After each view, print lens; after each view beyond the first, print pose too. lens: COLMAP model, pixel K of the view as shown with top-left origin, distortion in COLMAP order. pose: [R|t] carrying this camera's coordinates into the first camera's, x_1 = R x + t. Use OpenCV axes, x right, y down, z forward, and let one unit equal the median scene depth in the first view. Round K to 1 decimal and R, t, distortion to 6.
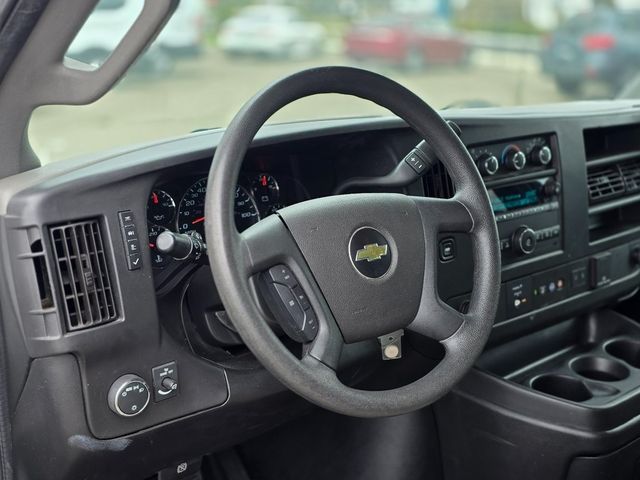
lens RADIAL K [[833.7, 0, 320.0], [0, 833.7, 240.0], [0, 0, 1]] dist [0.048251, -0.007522]
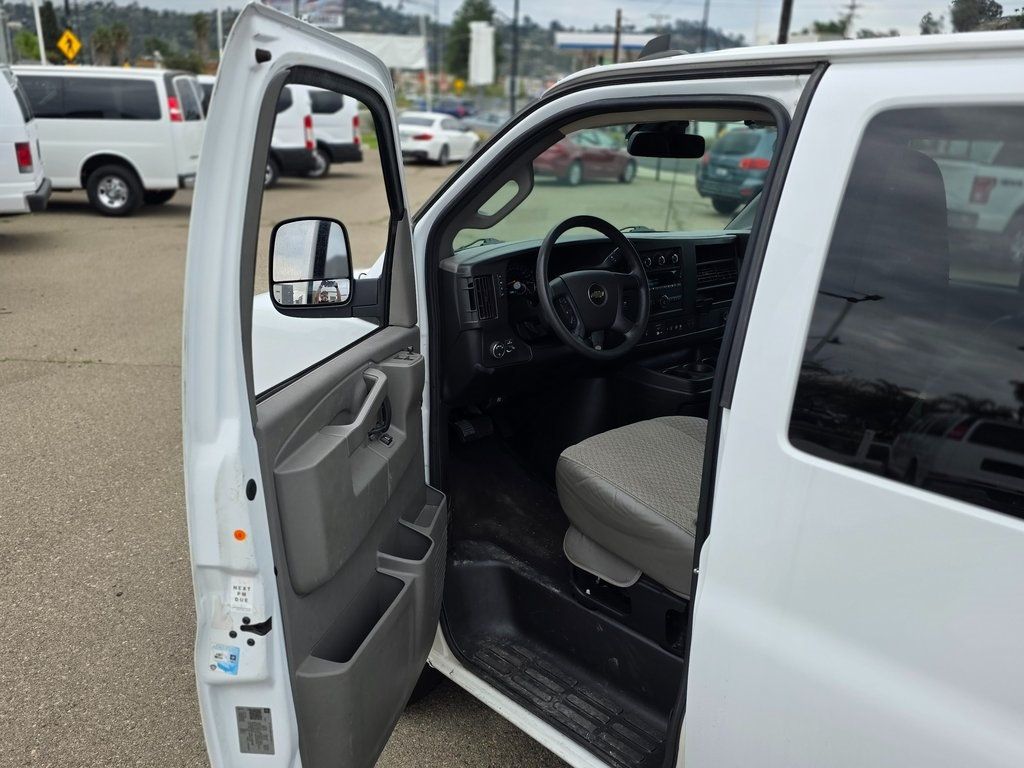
lens RADIAL K [[920.5, 0, 512.0], [0, 920.5, 384.0], [0, 0, 1]] dist [0.133319, -0.000208]
pose [[0.997931, 0.025695, 0.058932, -0.239607], [-0.027070, 0.999377, 0.022651, 0.157680], [-0.058313, -0.024200, 0.998005, -1.187869]]
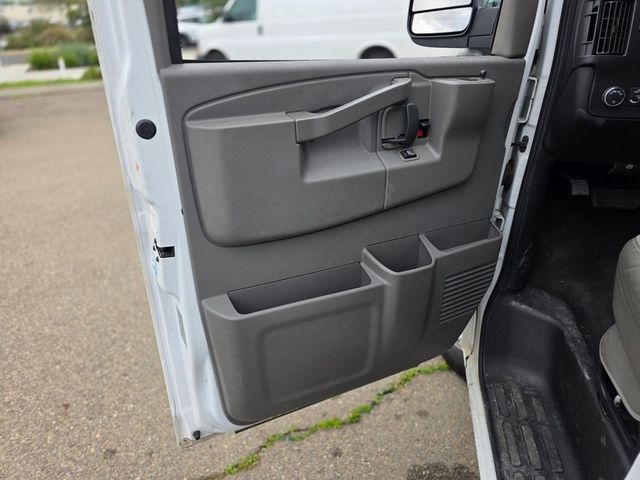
lens RADIAL K [[432.1, 0, 320.0], [0, 432.1, 240.0], [0, 0, 1]] dist [0.002789, -0.005242]
pose [[0.605563, 0.361774, -0.708811, 0.156312], [-0.201974, 0.931398, 0.302827, 0.240243], [0.769740, -0.040219, 0.637089, -0.186721]]
